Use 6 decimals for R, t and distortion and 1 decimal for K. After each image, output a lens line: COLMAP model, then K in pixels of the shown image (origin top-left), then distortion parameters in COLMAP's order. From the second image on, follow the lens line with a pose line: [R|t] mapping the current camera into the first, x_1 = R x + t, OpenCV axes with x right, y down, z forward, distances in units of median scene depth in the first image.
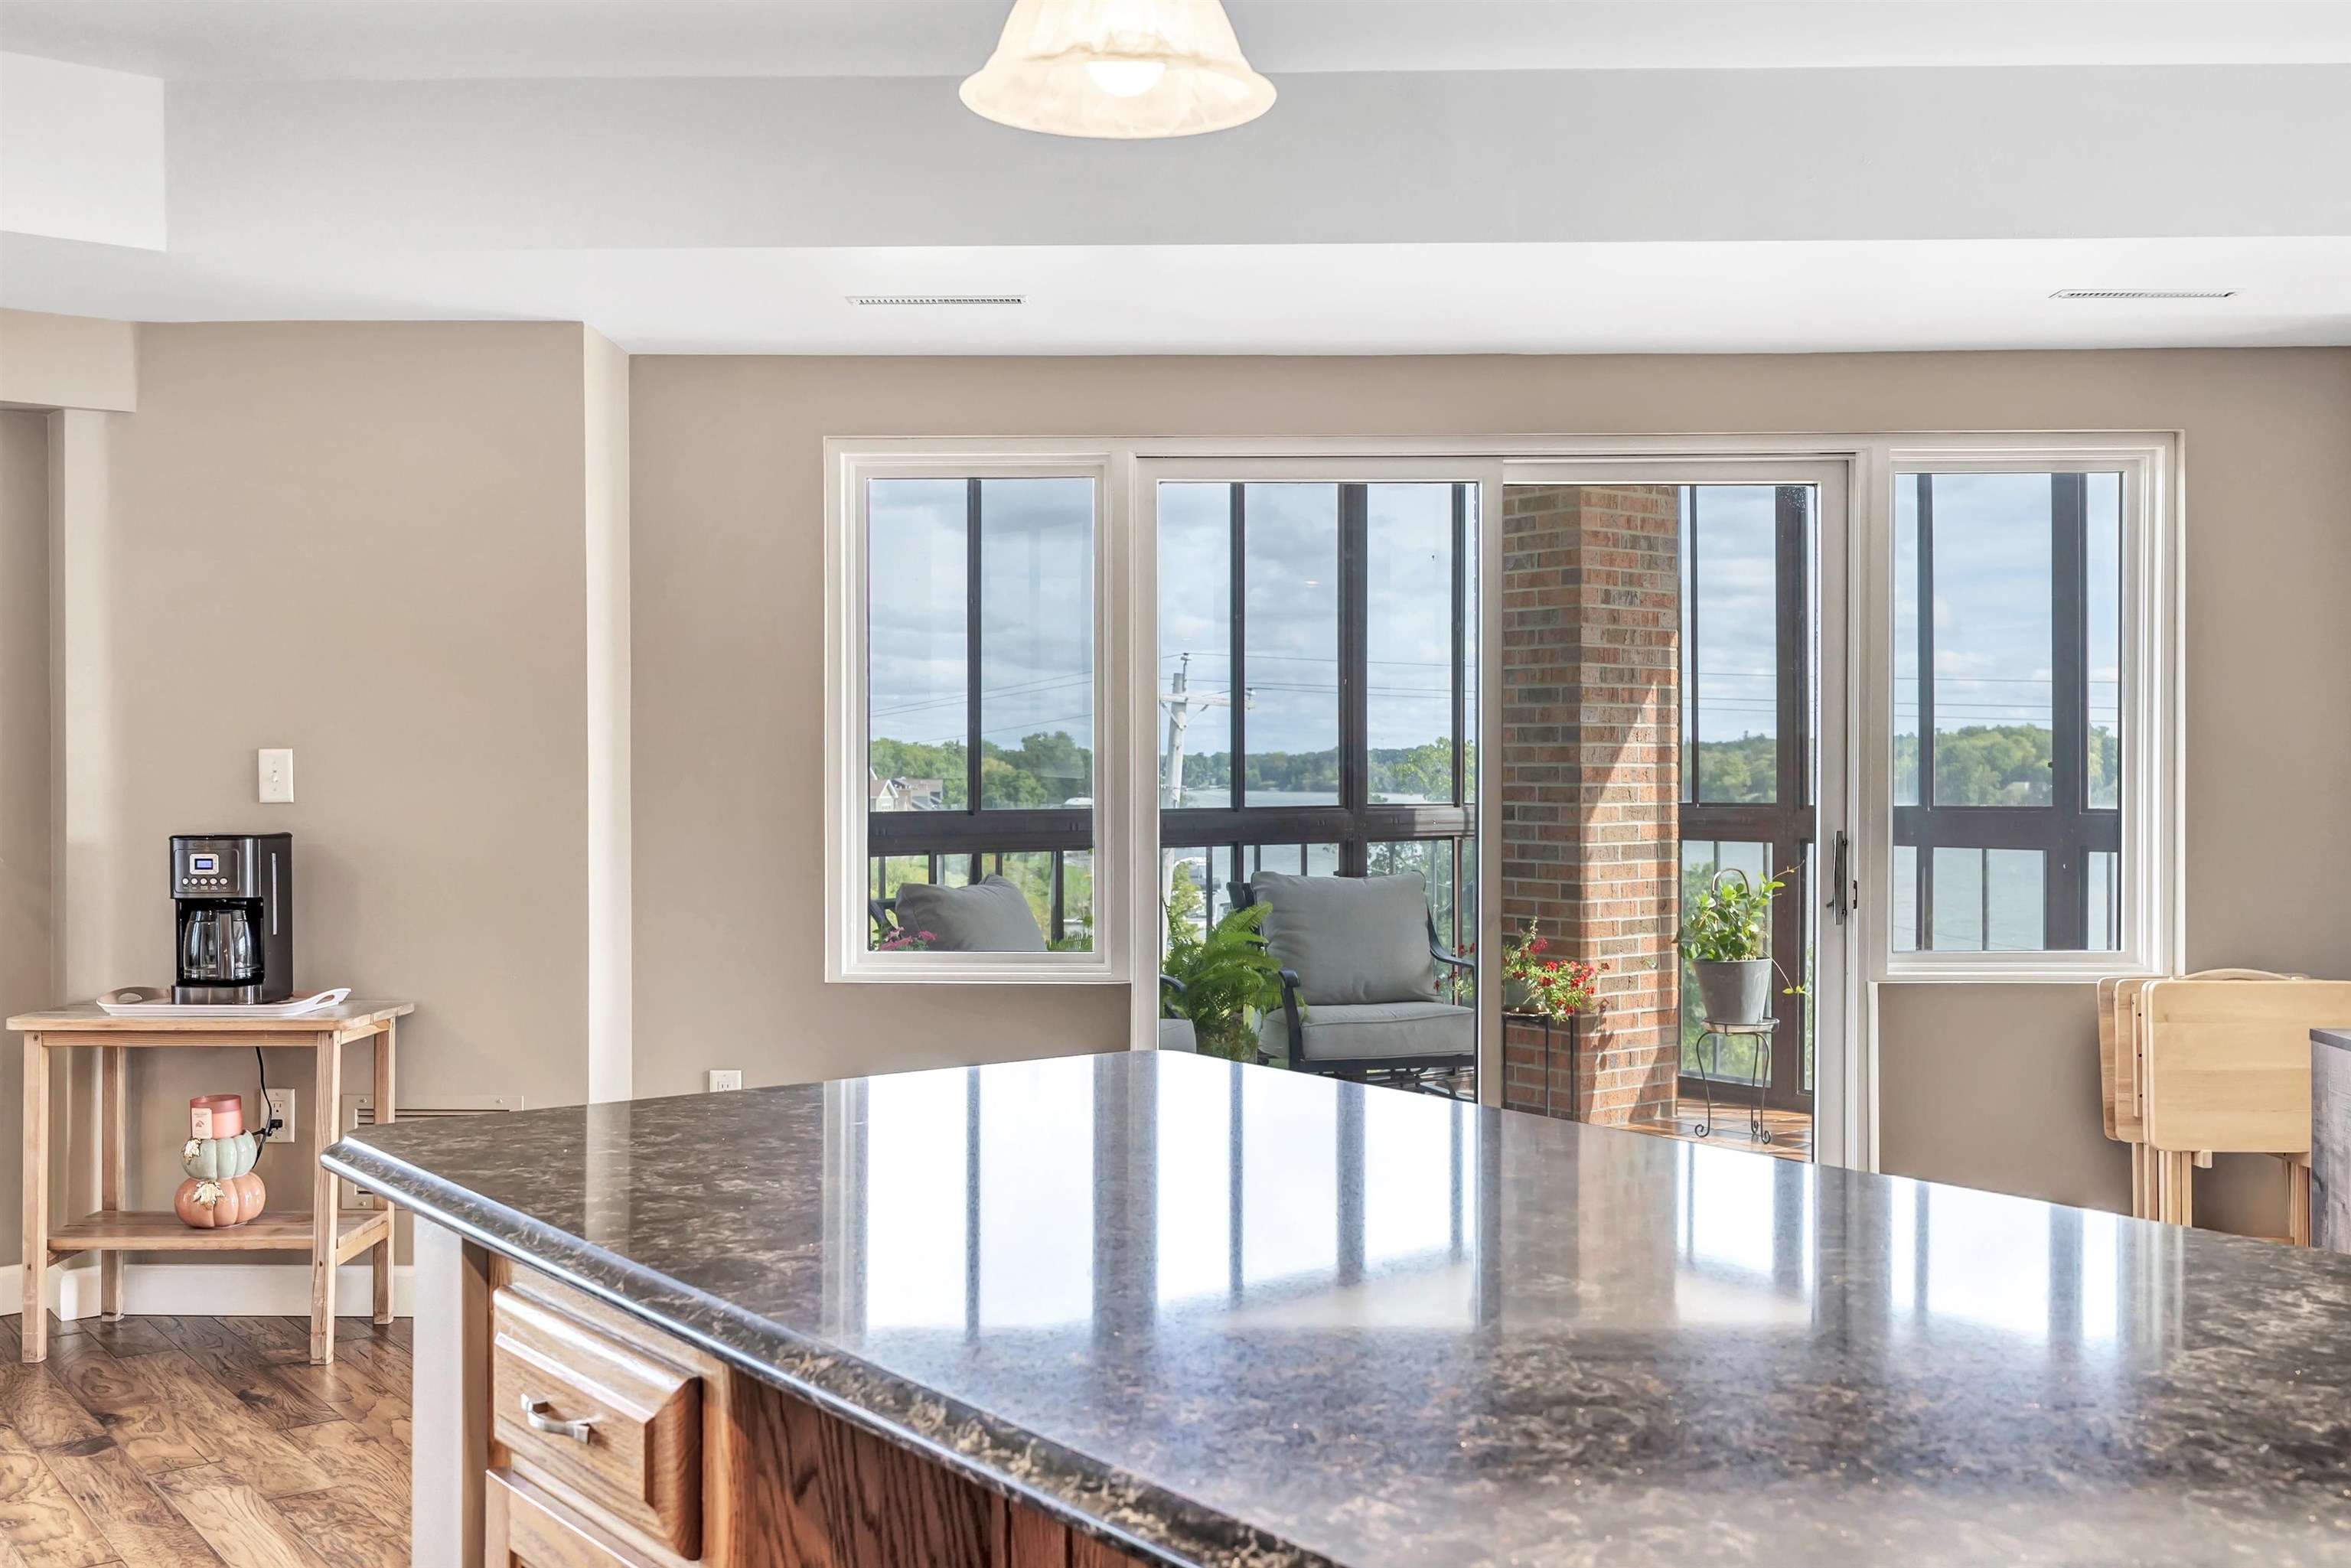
lens RADIAL K [[2229.0, 0, 1180.8], [0, 2229.0, 780.1], [0, 0, 1]] dist [-0.046839, 0.000000]
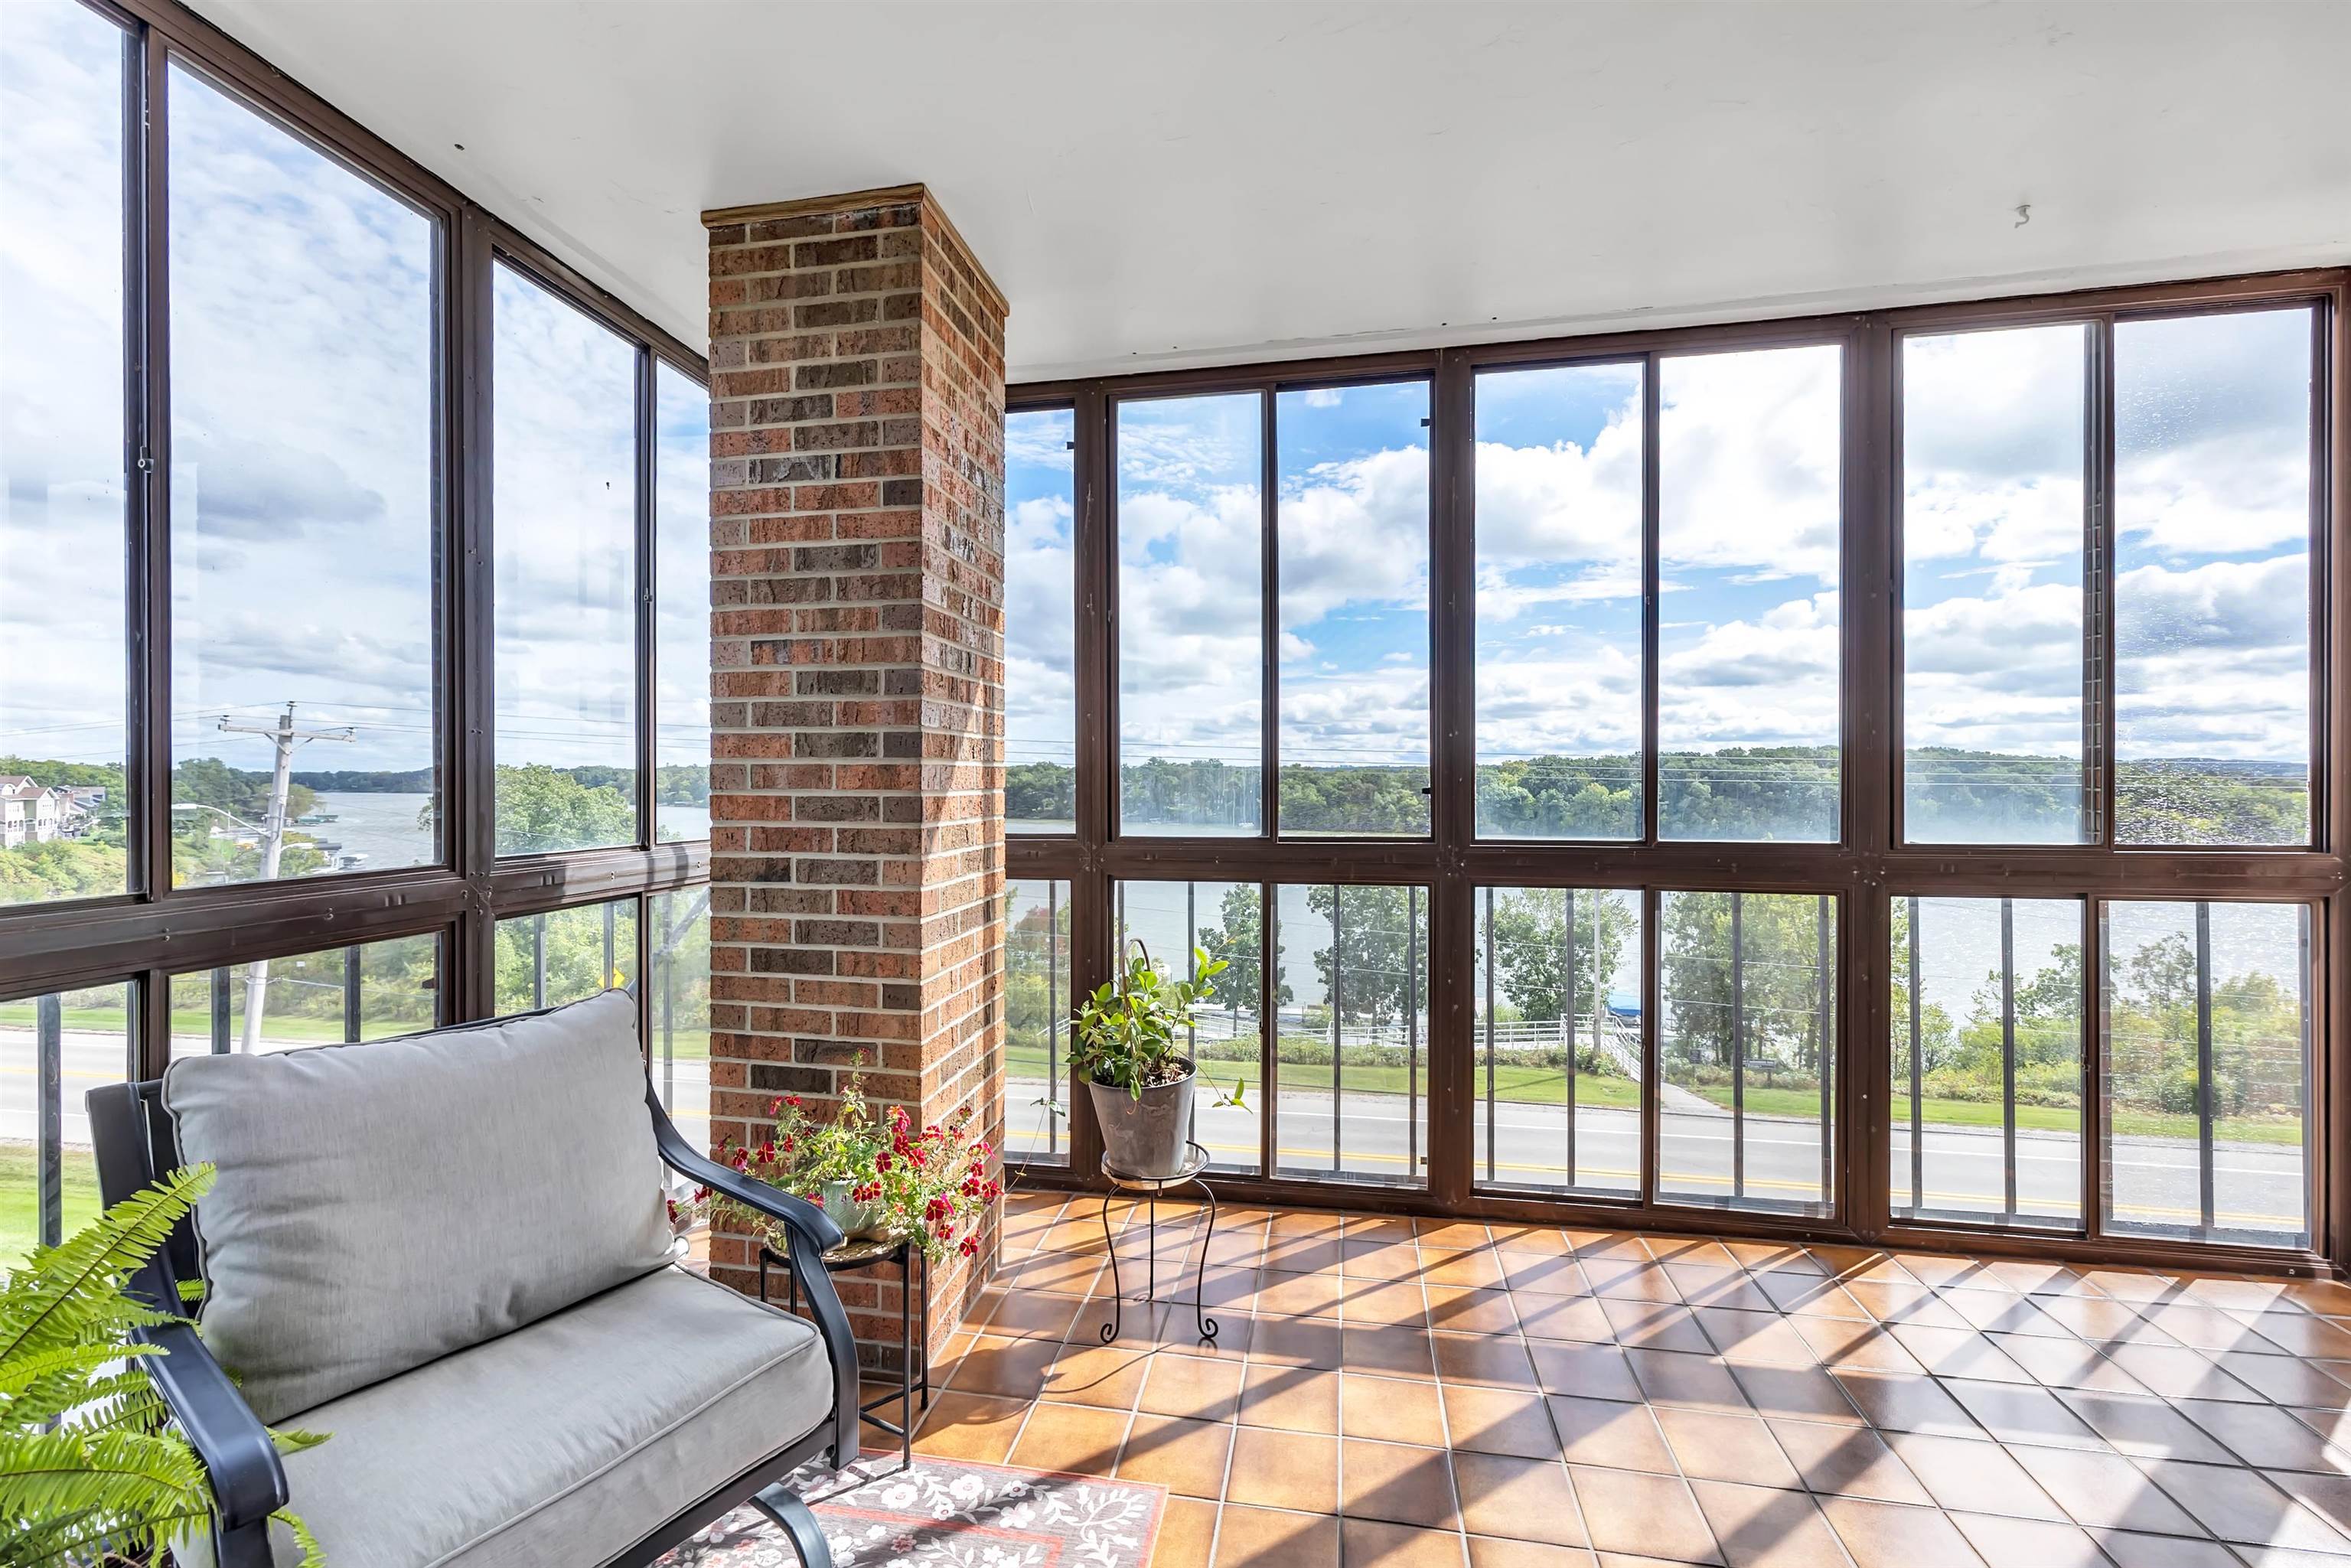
lens RADIAL K [[959.9, 0, 1159.1], [0, 959.9, 781.3], [0, 0, 1]] dist [0.003624, -0.000960]
pose [[0.749707, -0.000011, 0.661770, 0.050783], [0.002766, 0.999991, -0.003118, -0.009393], [-0.661765, 0.004168, 0.749700, 0.751839]]
